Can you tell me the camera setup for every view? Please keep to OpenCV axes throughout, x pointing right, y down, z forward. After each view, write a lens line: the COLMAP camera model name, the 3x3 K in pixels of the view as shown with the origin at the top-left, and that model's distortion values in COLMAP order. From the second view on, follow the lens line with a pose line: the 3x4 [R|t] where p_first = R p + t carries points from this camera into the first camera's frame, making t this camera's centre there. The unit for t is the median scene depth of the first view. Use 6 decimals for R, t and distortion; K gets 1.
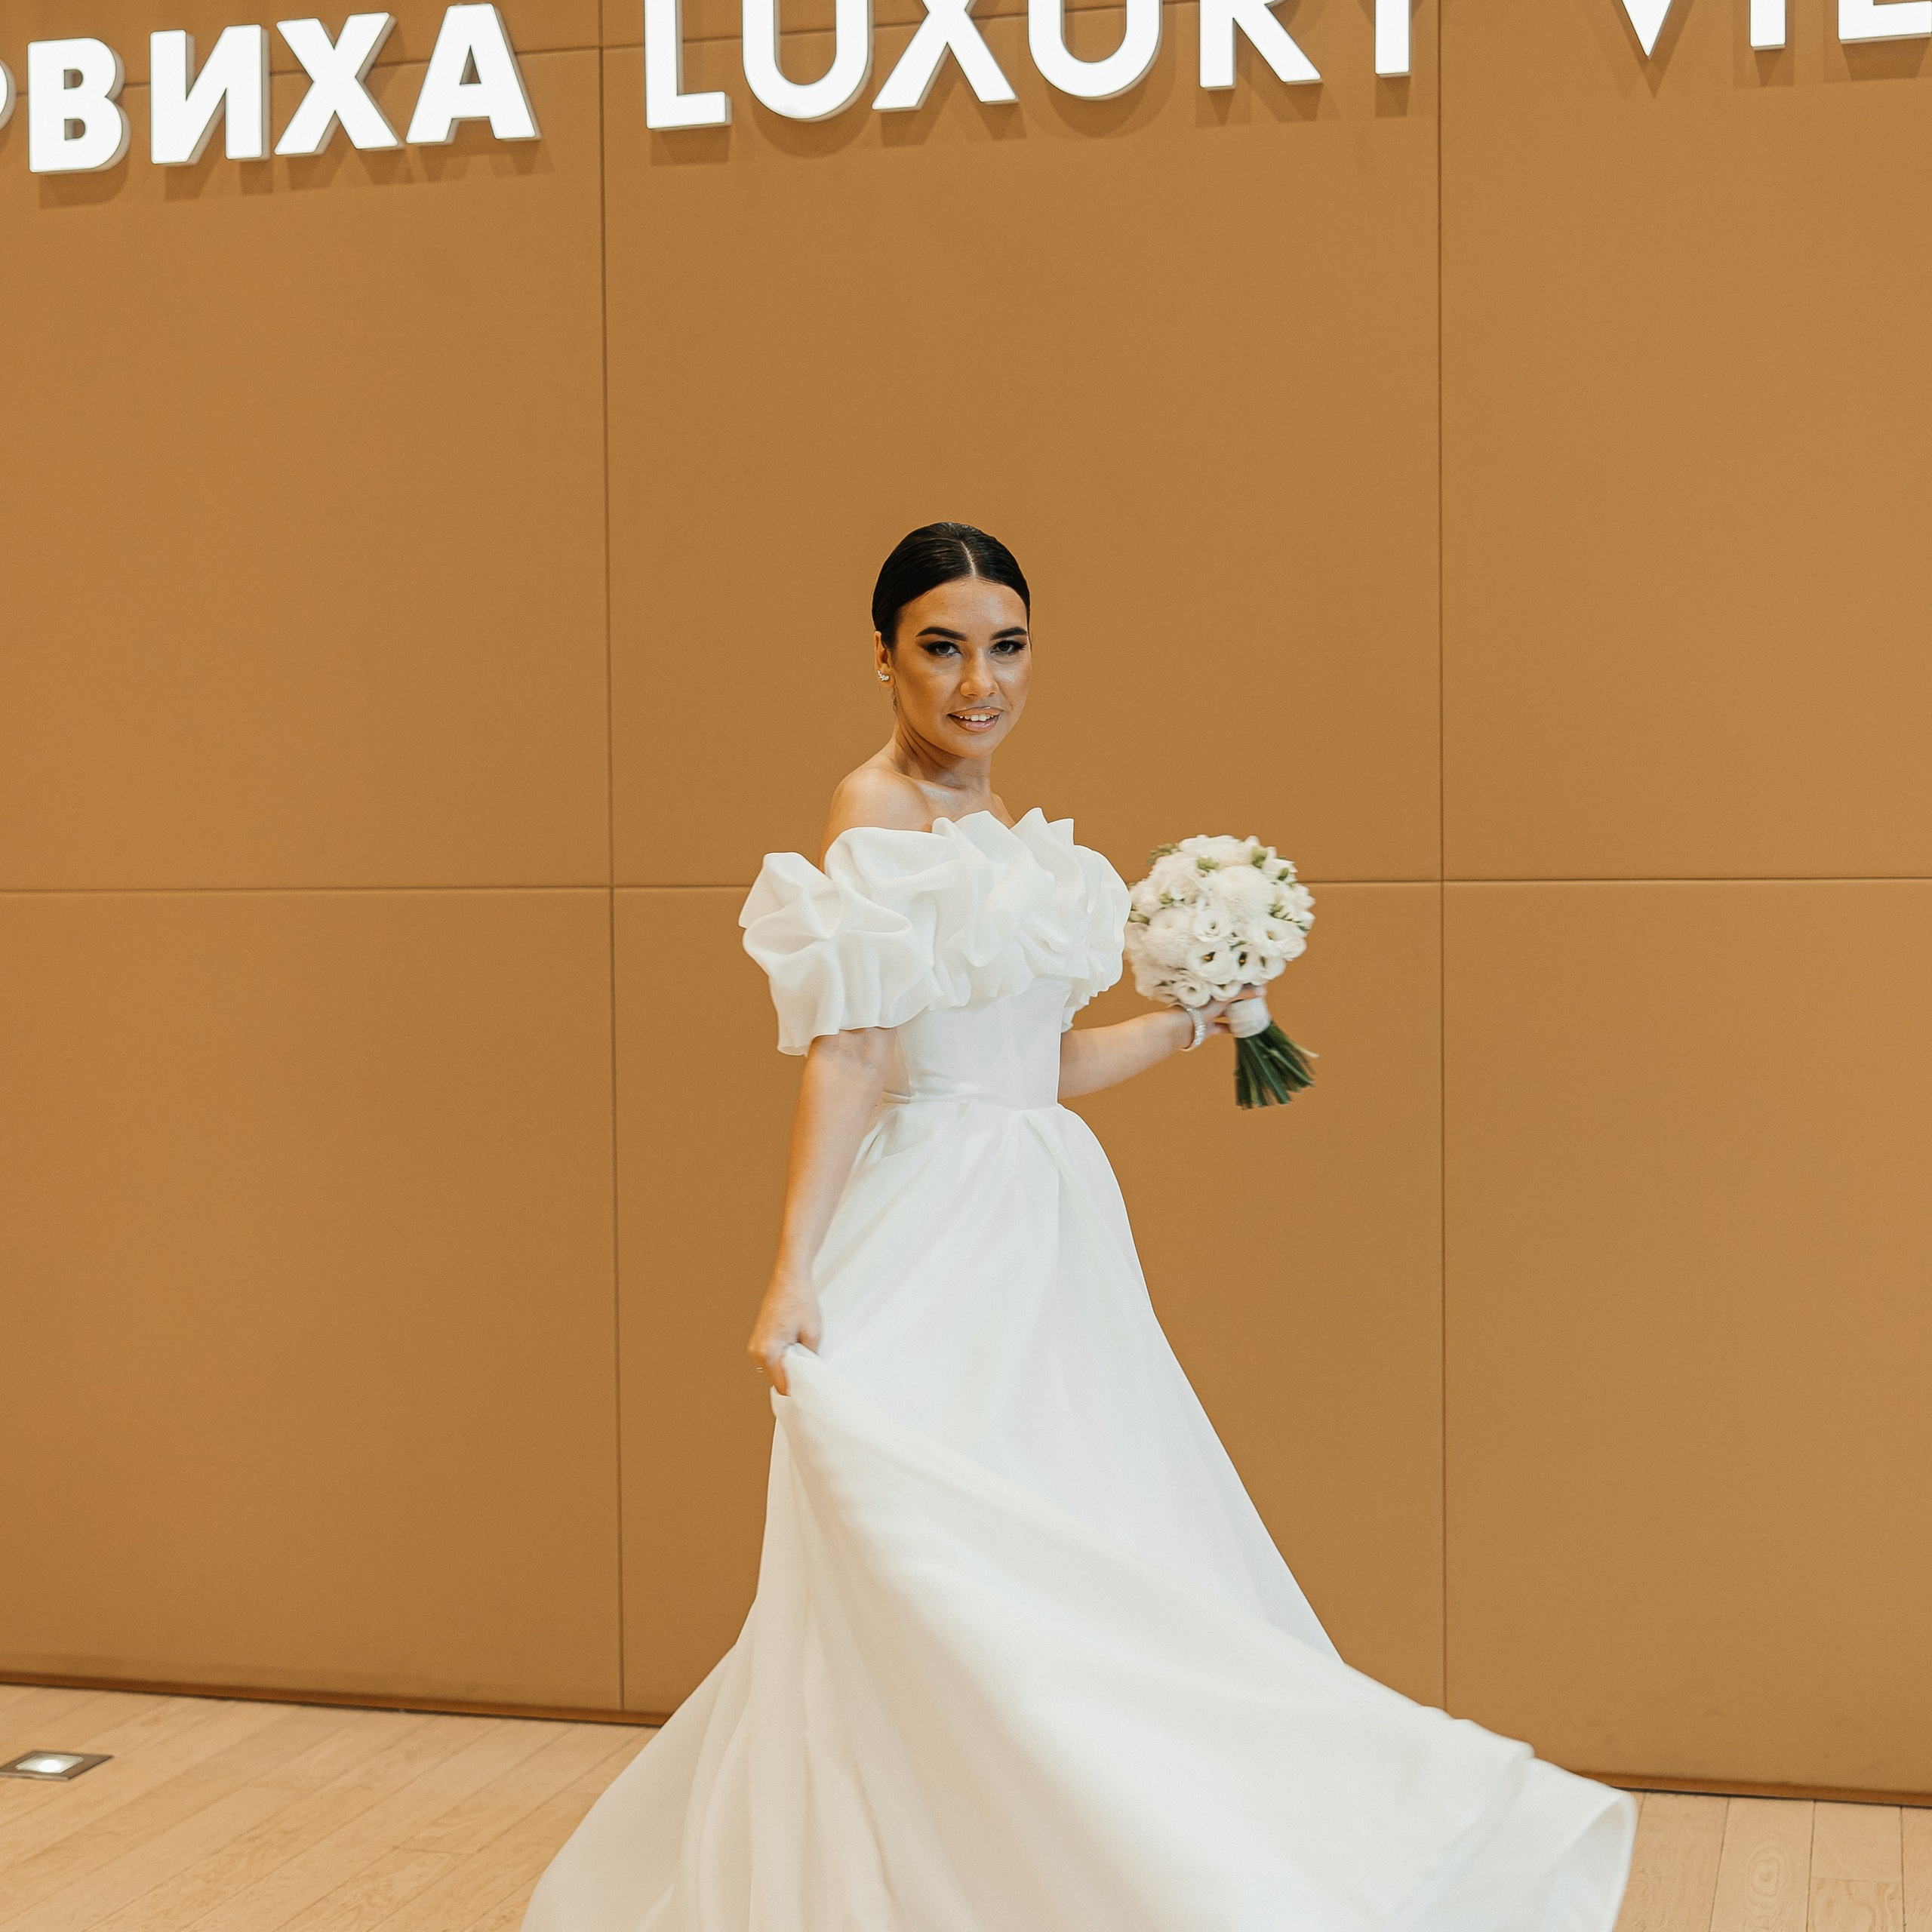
lens RADIAL K [[3447.7, 0, 921.7], [0, 3447.7, 978.4], [0, 0, 1]] dist [-0.015494, 0.102406]
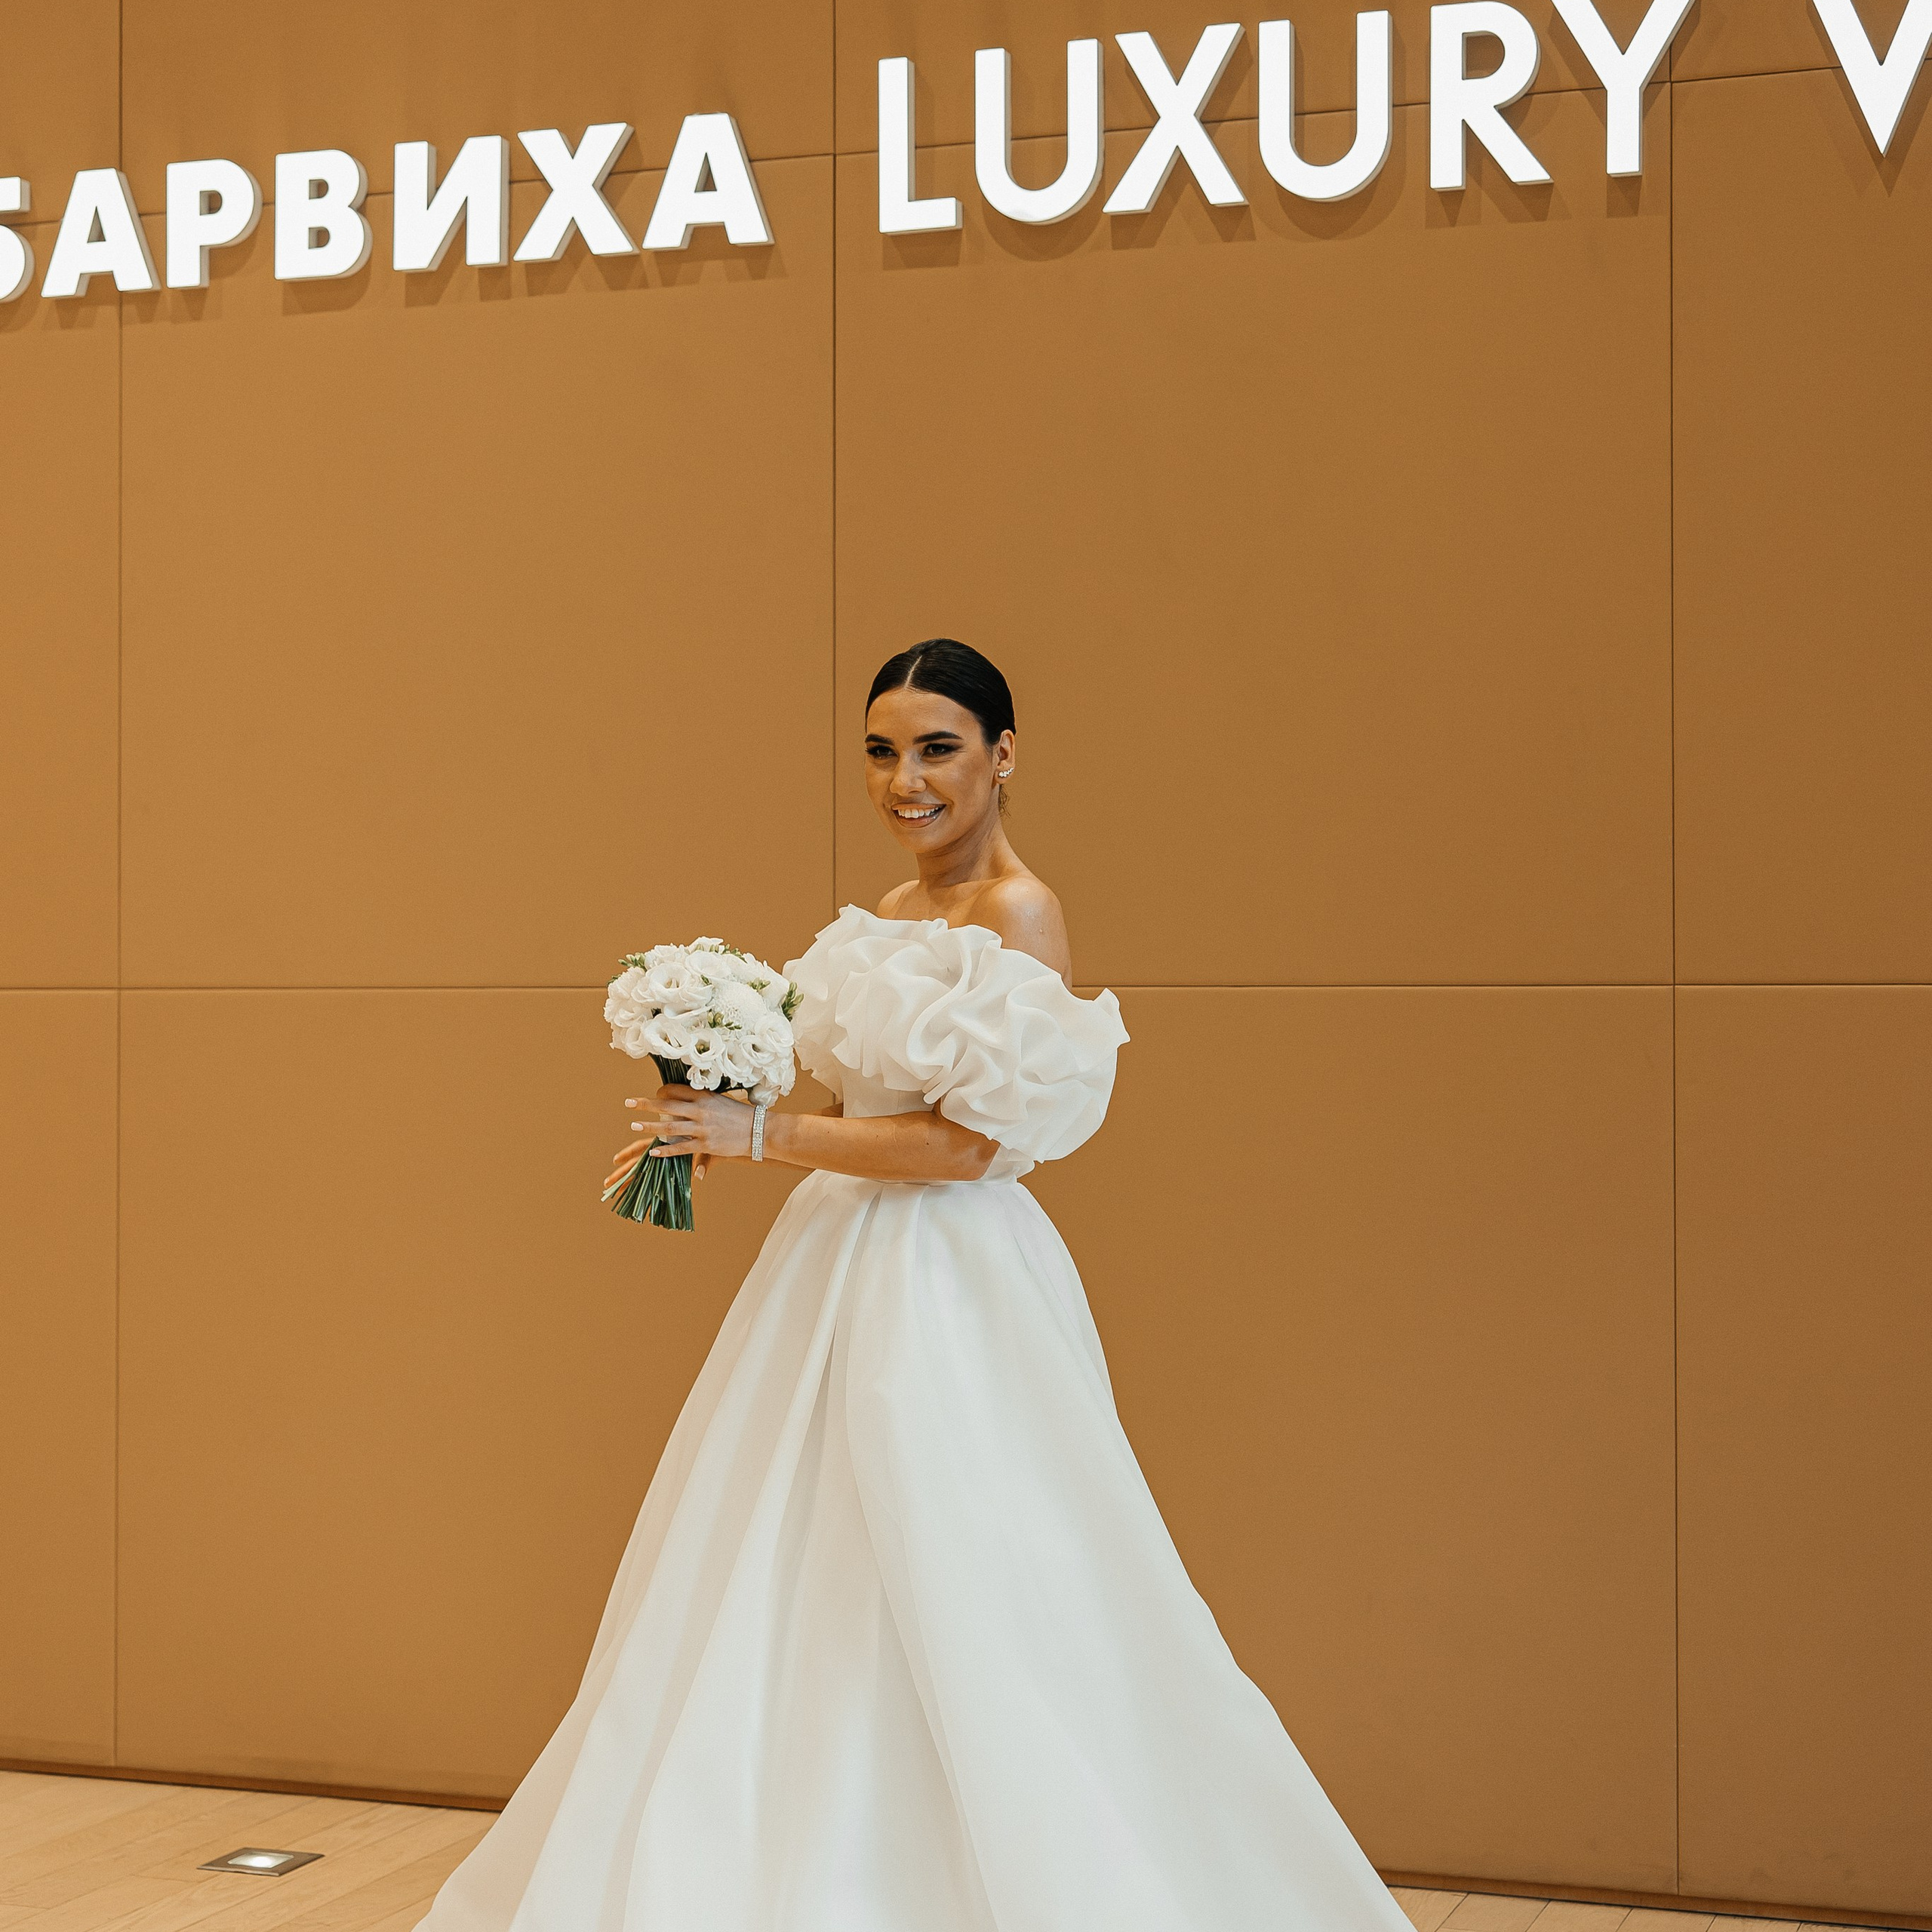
lens RADIAL K [[3725.6, 0, 905.9], [0, 3725.6, 934.2], [0, 0, 1]] dist [-0.006816, 0.072735]
pose [[0.996956, 0.007781, -0.077571, 0.013936], [-0.012038, 0.998438, -0.054557, 0.016810], [0.077025, 0.055325, 0.995493, -0.070310]]
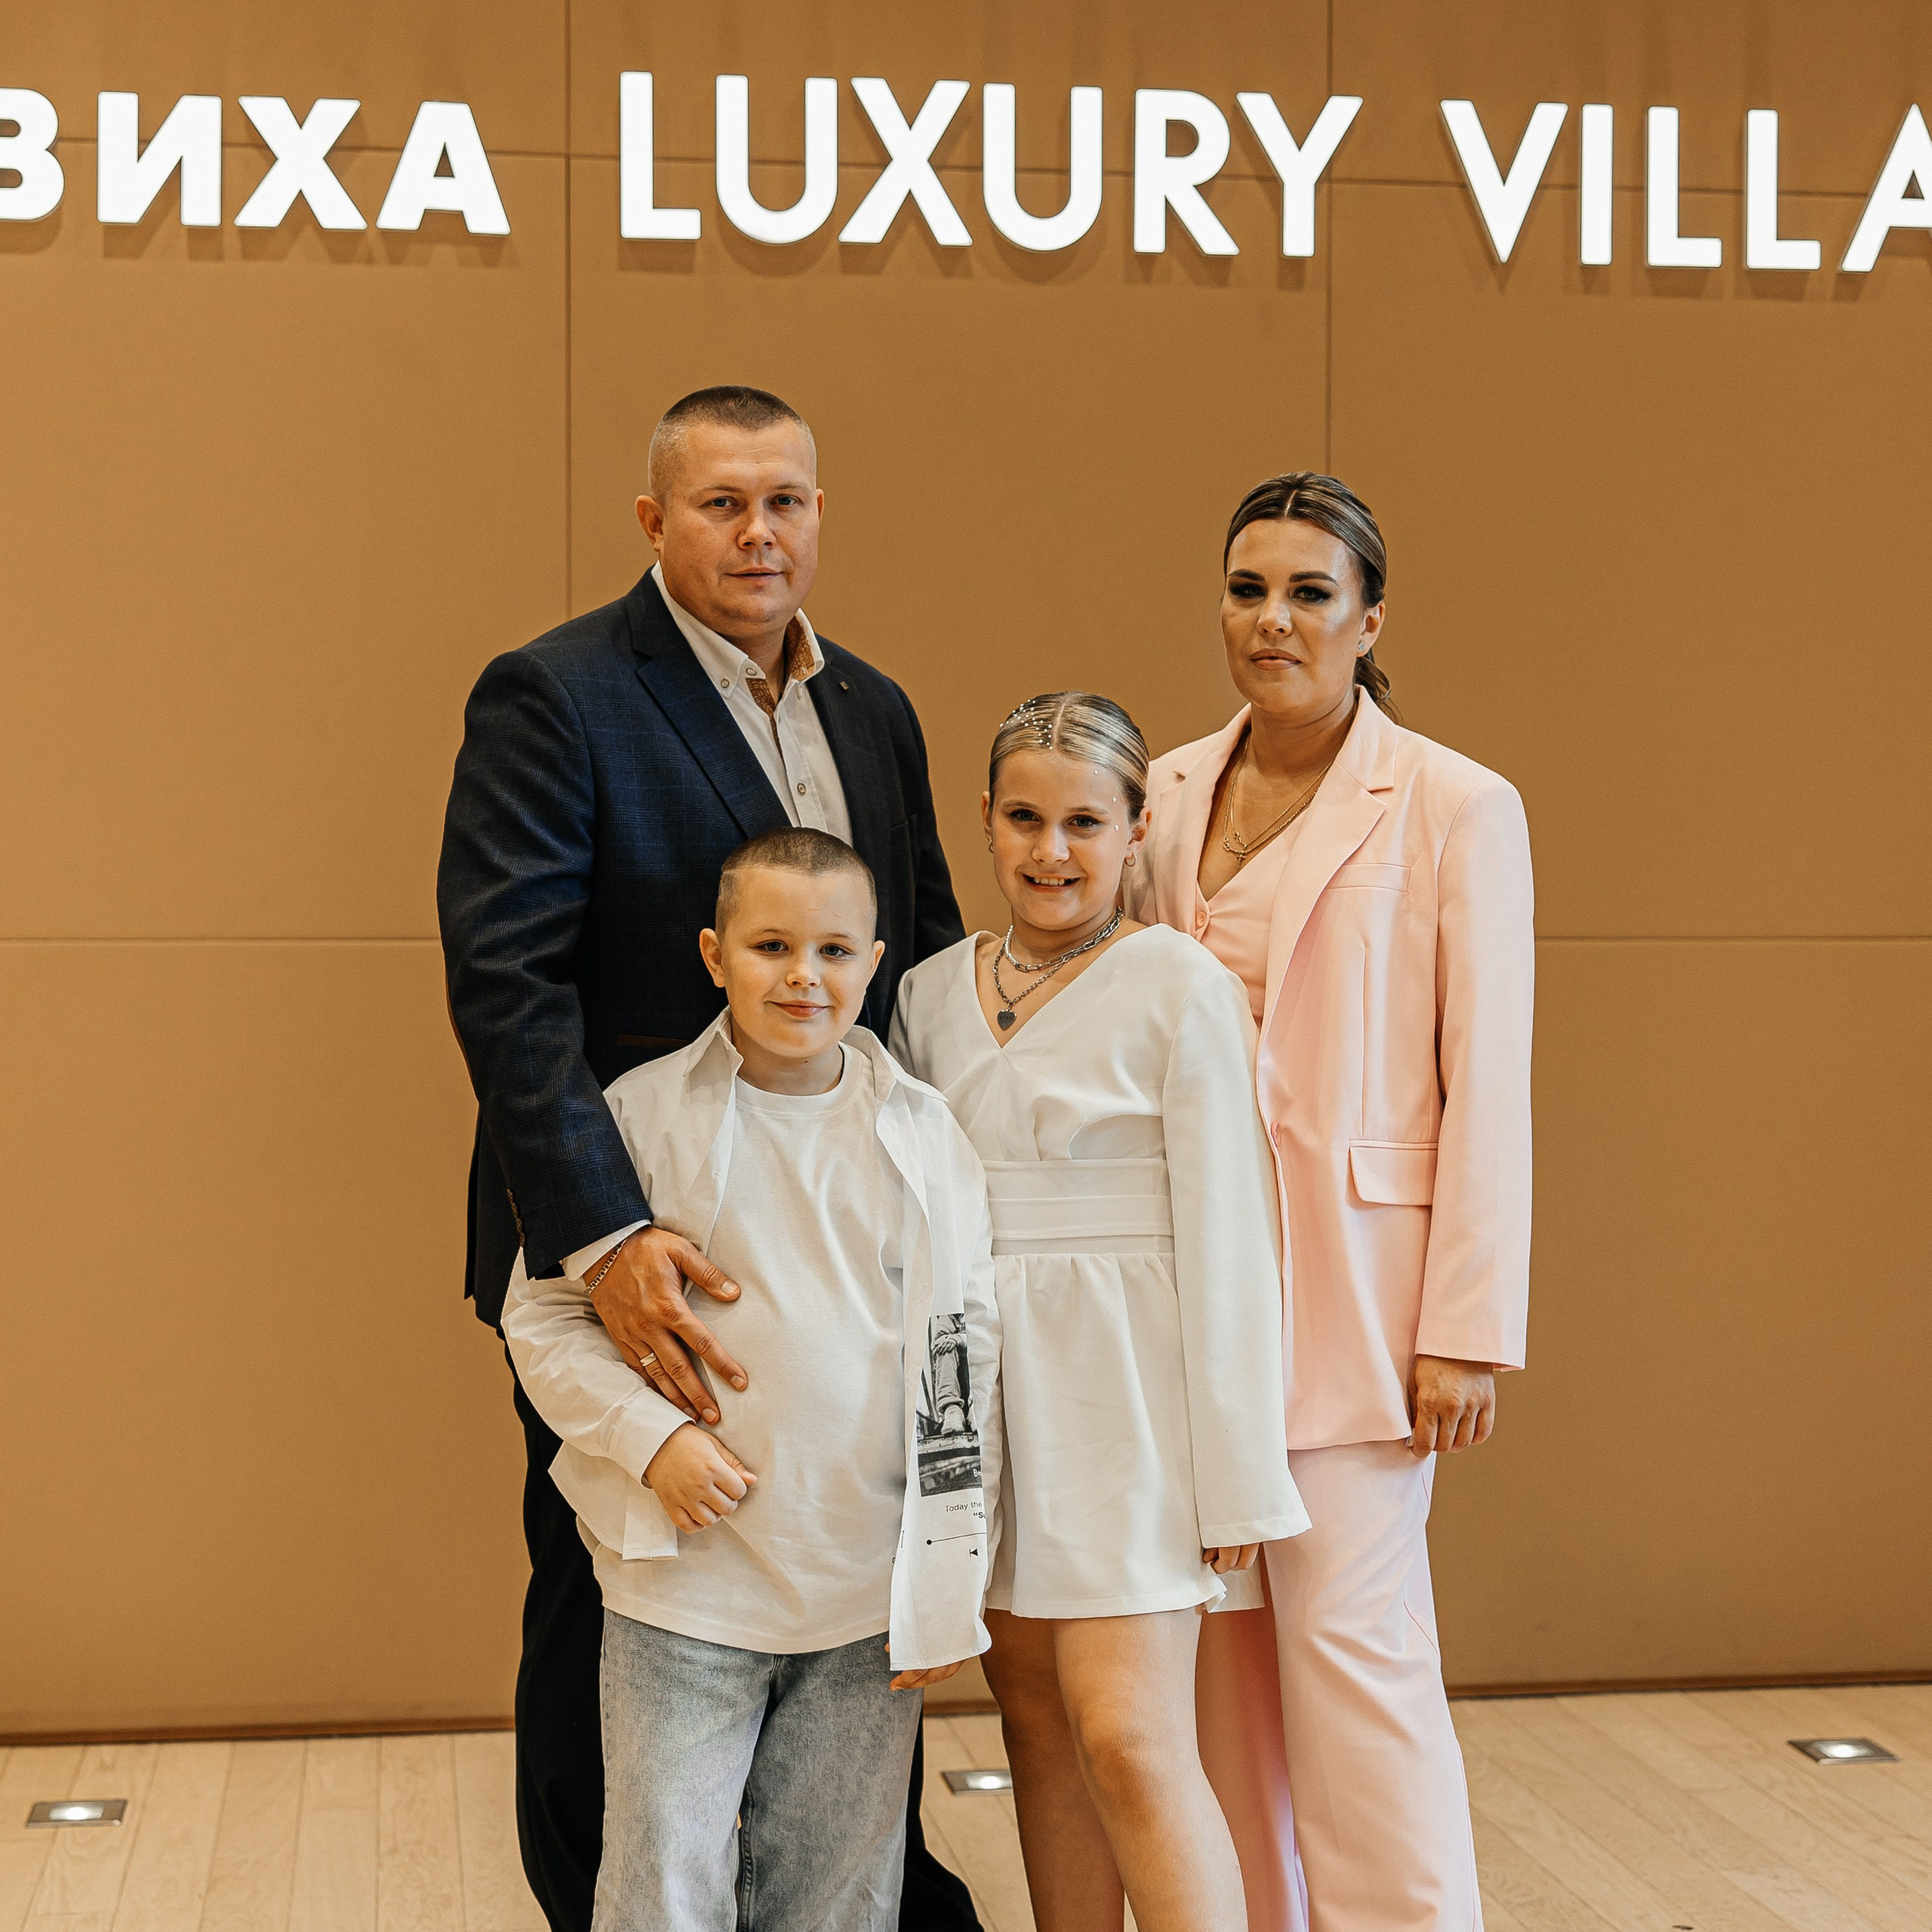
lens RADIAL K [[3427.3, 0, 965.1], [0, 3427.3, 944.0], [0, 0, 1]] dist [-0.005324, 0.050036]
pose [[0.911595, 0.005739, 0.411049, -0.417171], [0.005648, 0.999633, -0.026482, 0.004152], [-0.411050, 0.026462, 0.911229, -0.017158]]
